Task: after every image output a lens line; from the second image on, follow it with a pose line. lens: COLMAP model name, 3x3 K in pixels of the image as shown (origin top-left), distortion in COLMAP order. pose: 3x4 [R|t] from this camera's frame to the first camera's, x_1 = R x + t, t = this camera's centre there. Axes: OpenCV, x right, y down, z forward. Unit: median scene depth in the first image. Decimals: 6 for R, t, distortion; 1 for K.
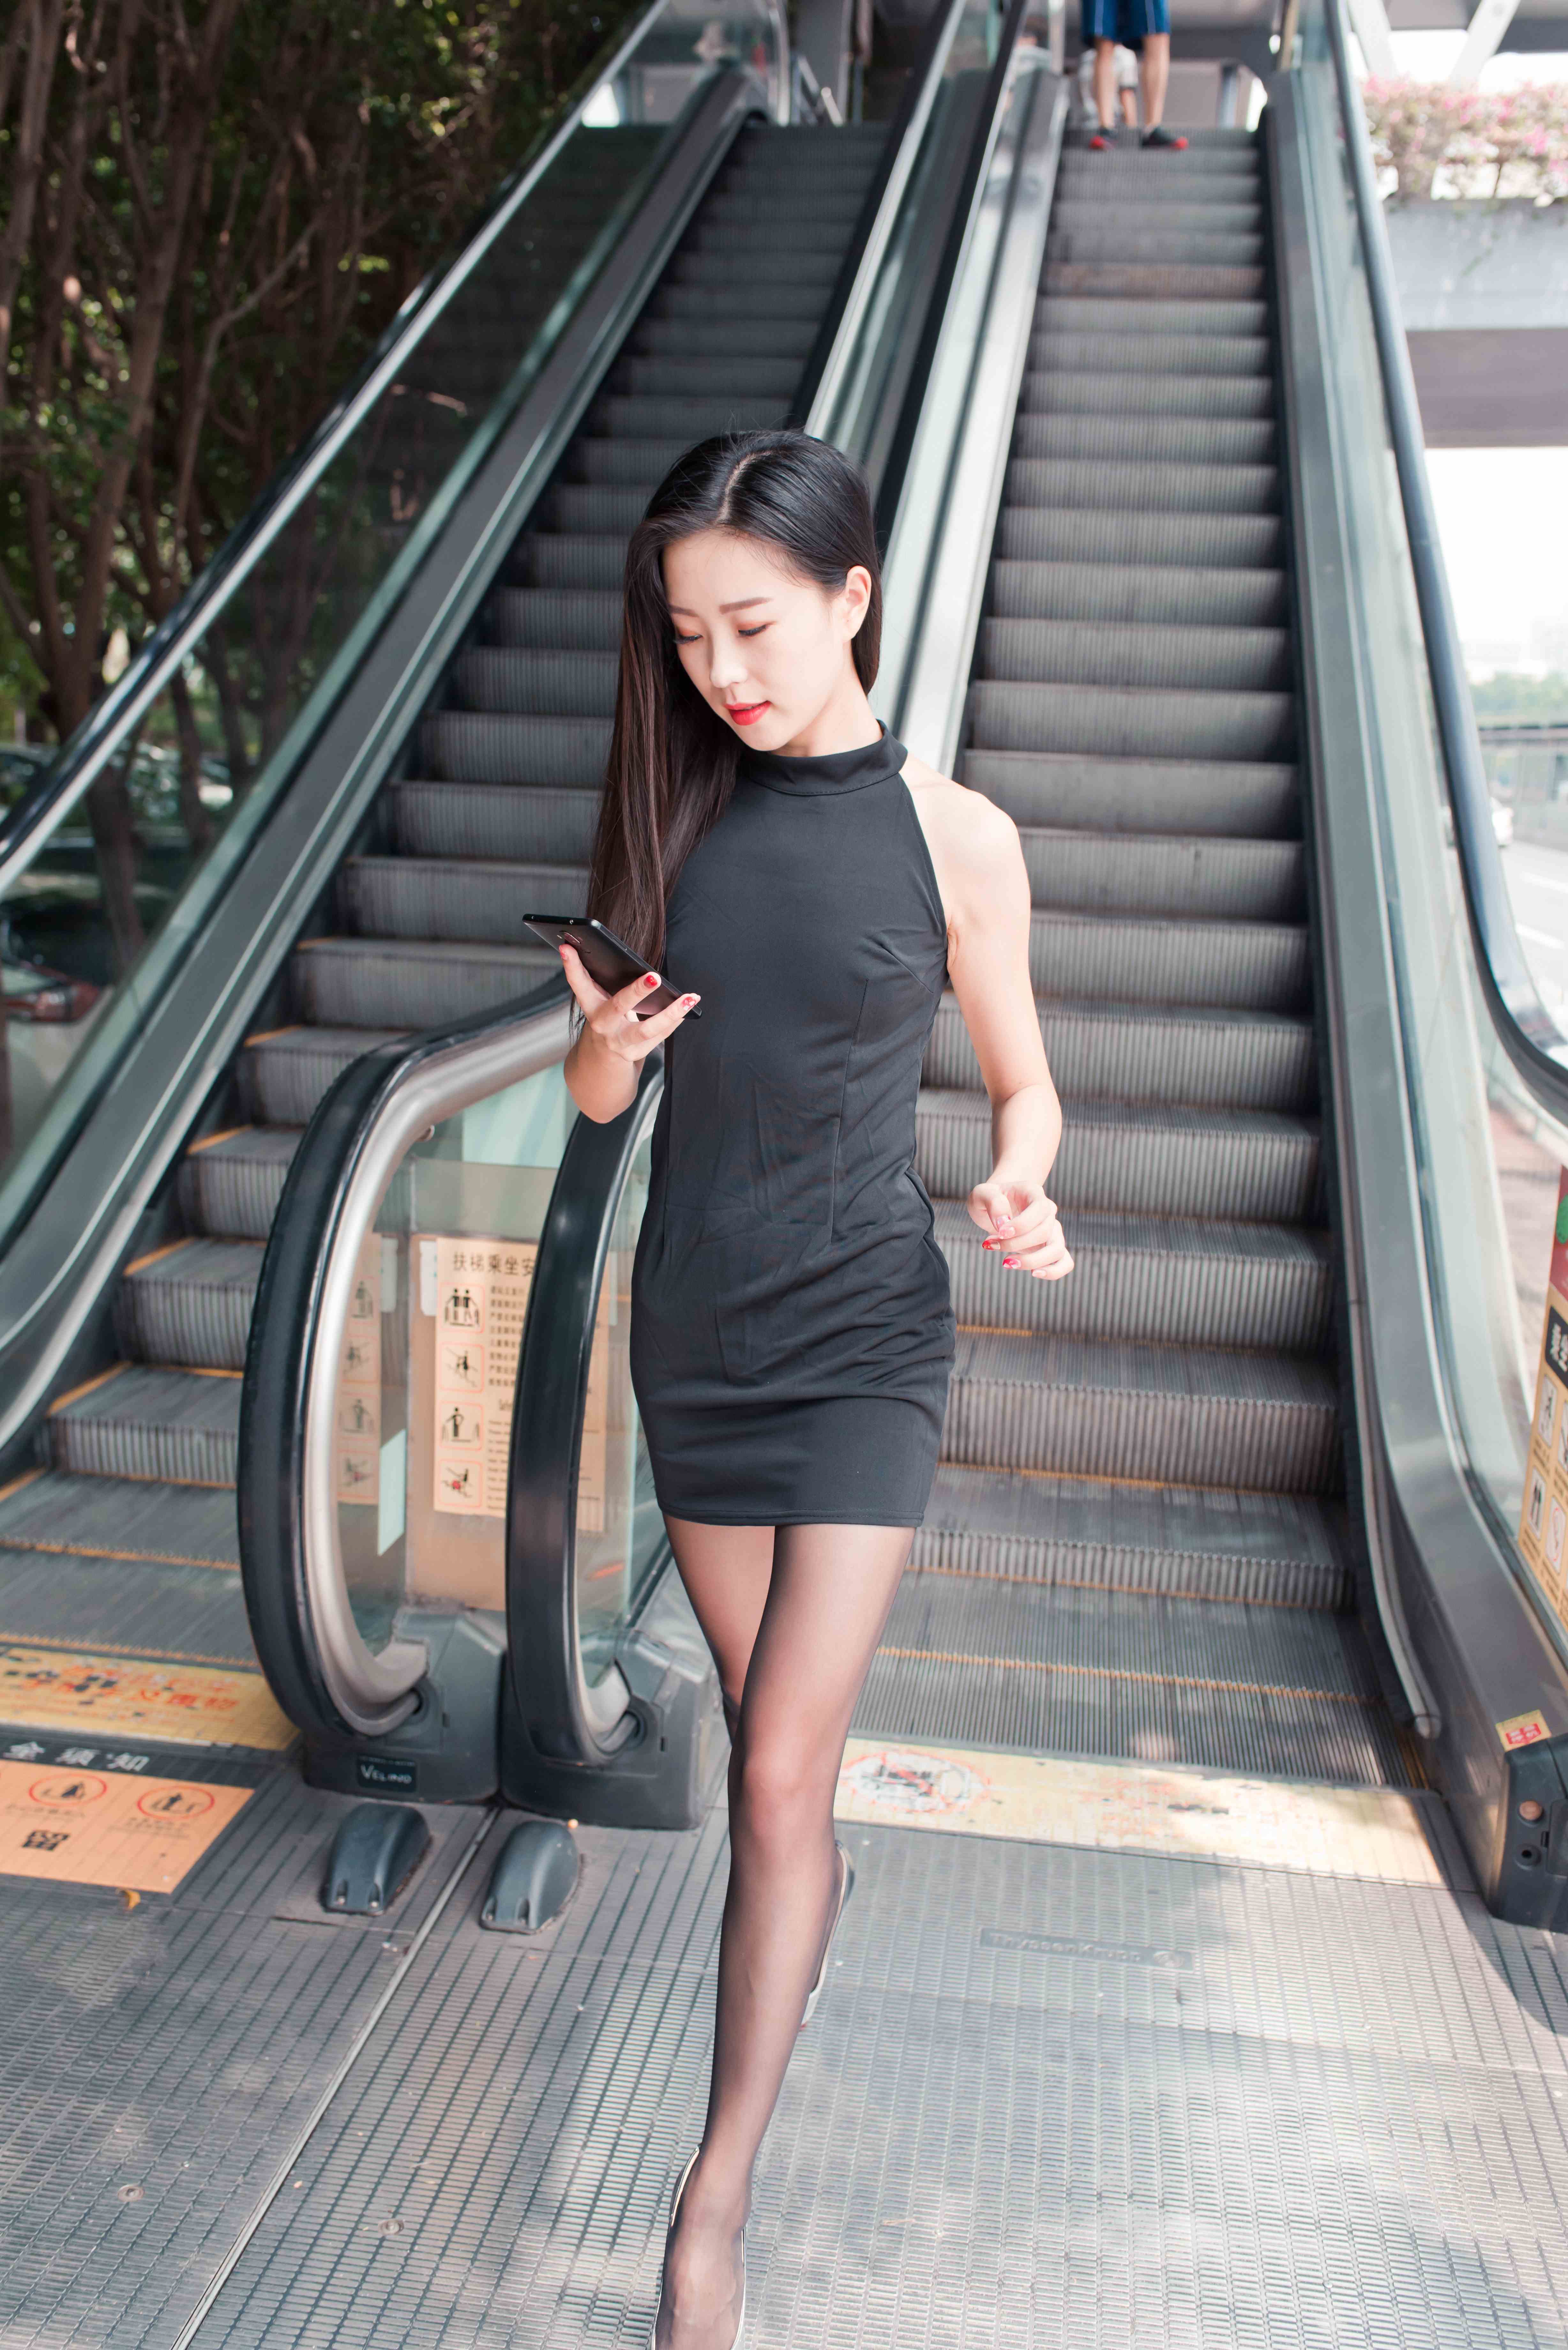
lens RADIAL K [[2288.9, 0, 785.8], [0, 2288.9, 1179.5], [0, 0, 1]] dist [0.004998, 0.012614]
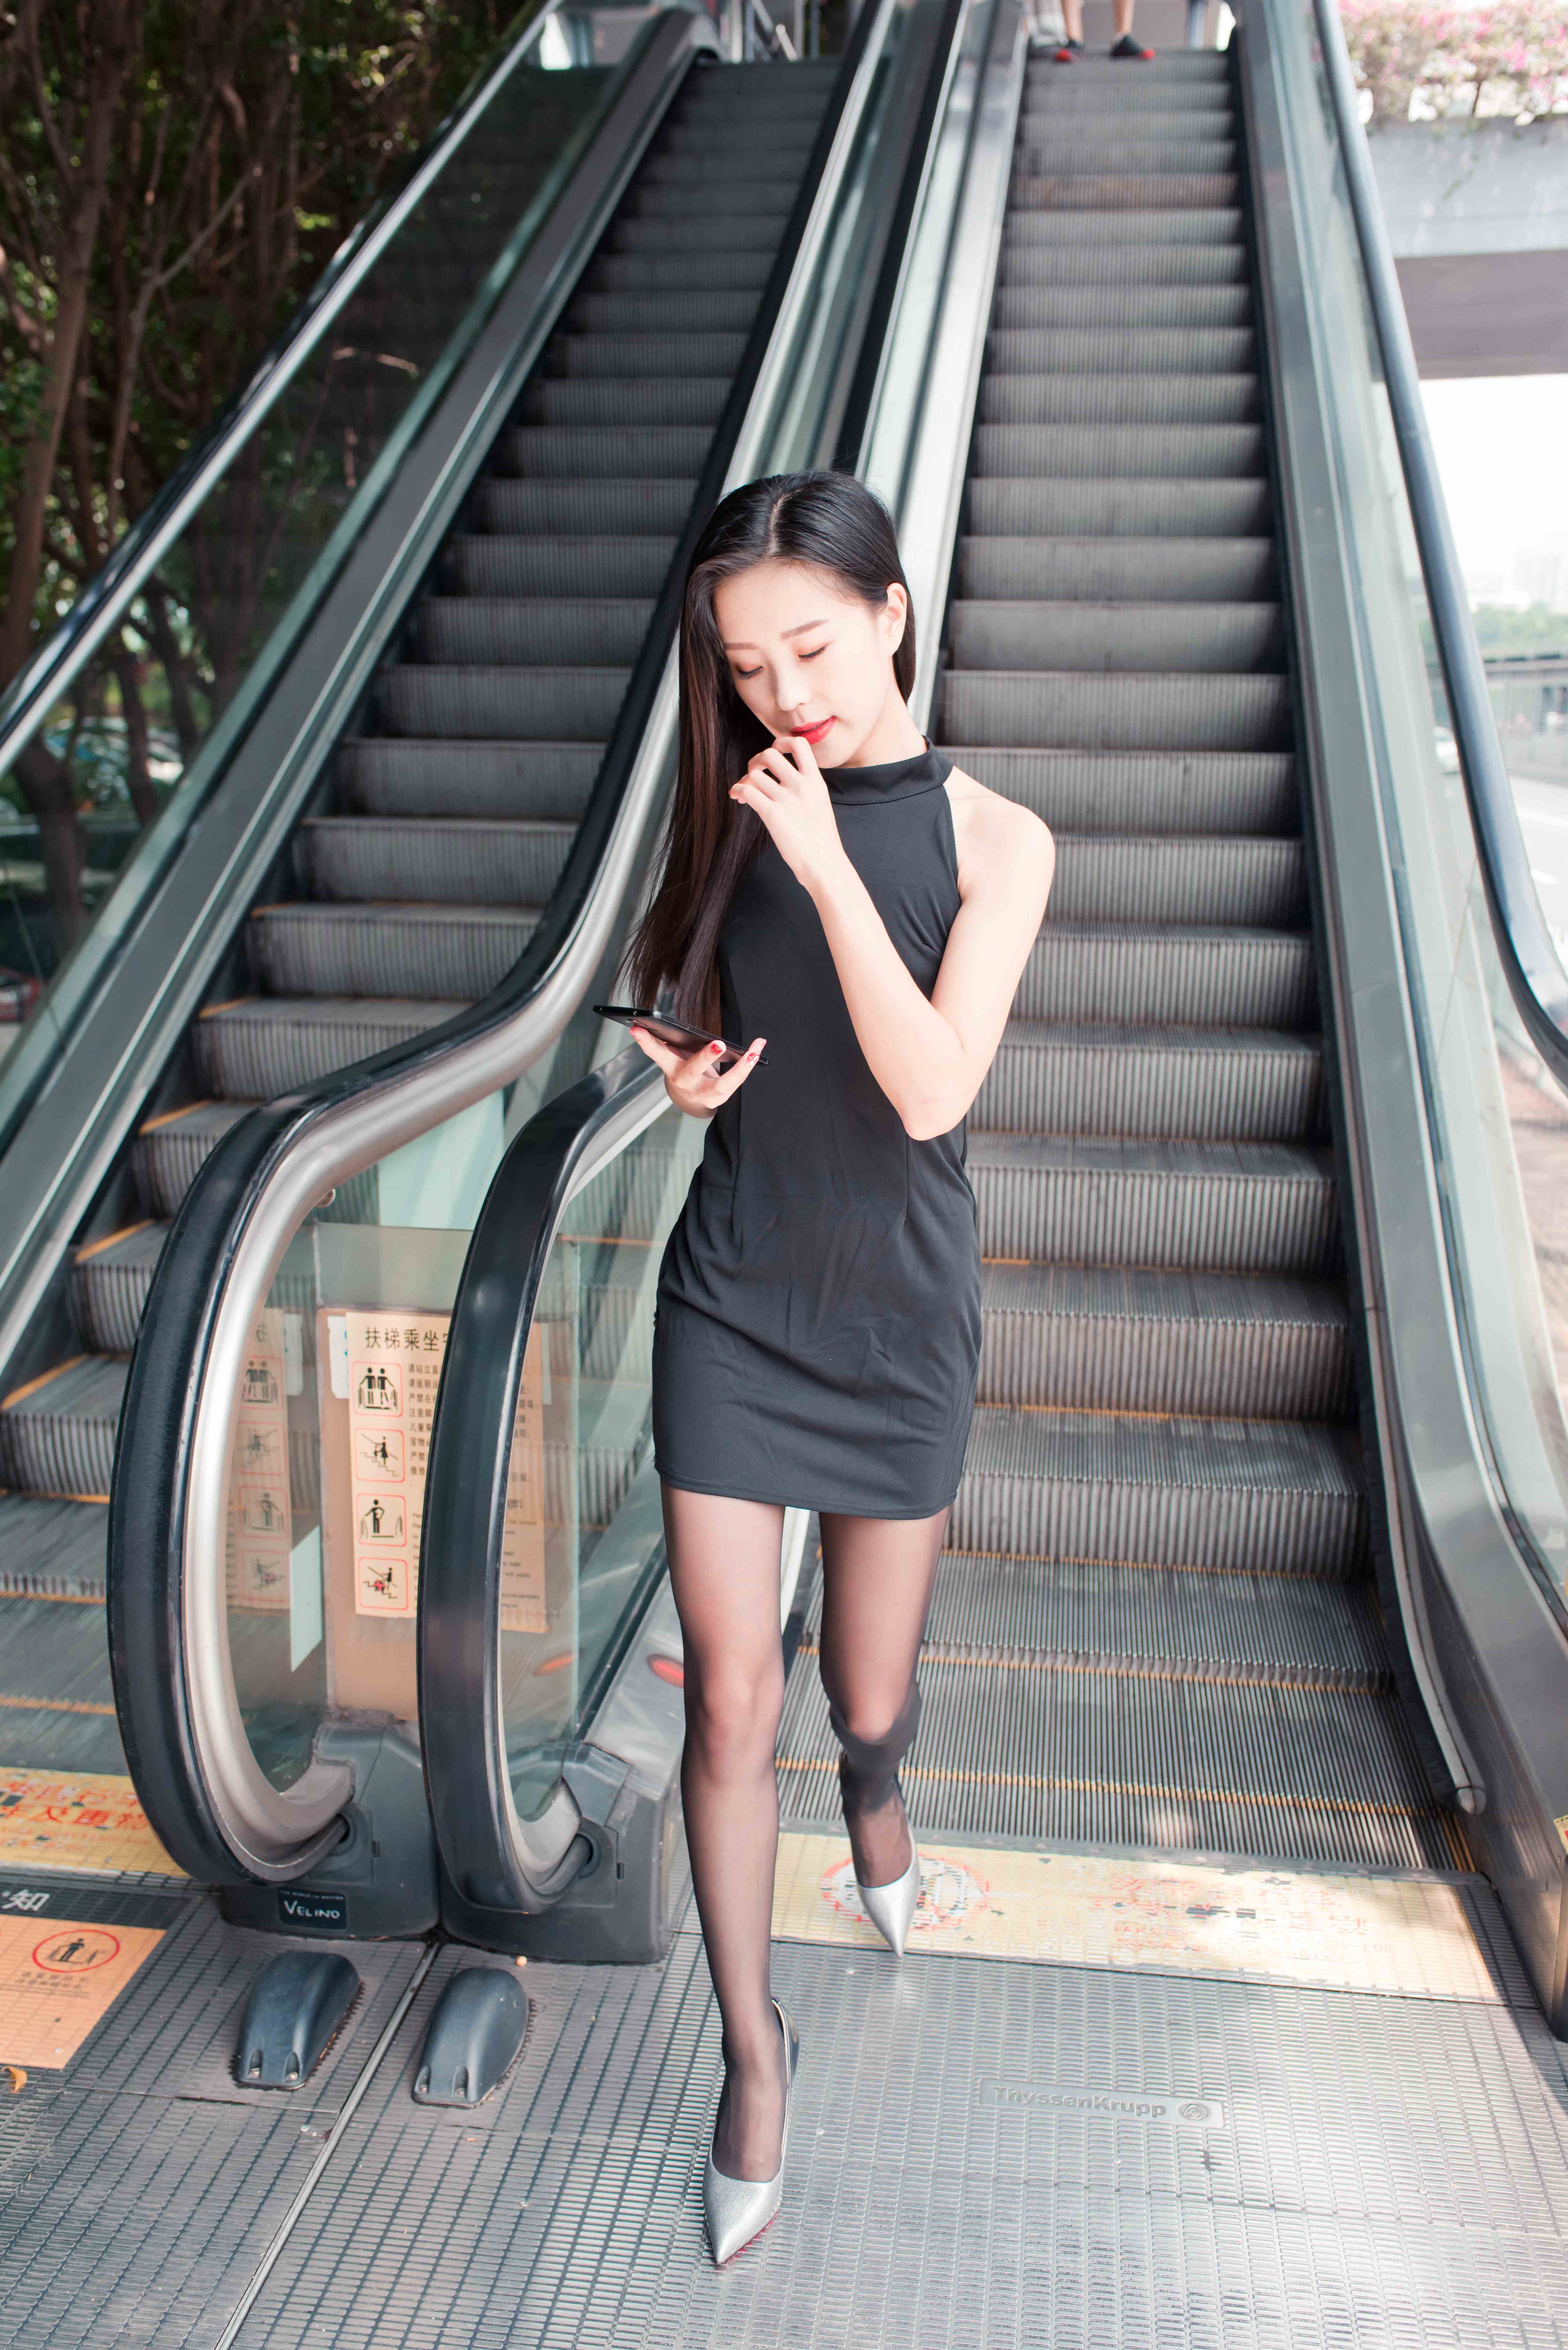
lens RADIAL K [[2279.8, 0, 784.0], [0, 2279.8, 1175.0], [0, 0, 1]] dist [0.010574, -0.000079]
pose [[0.999529, -0.030701, -0.000089, 0.018128], [0.030698, 0.999357, 0.018506, -0.037041], [-0.000479, -0.018500, 0.999829, 0.113338]]
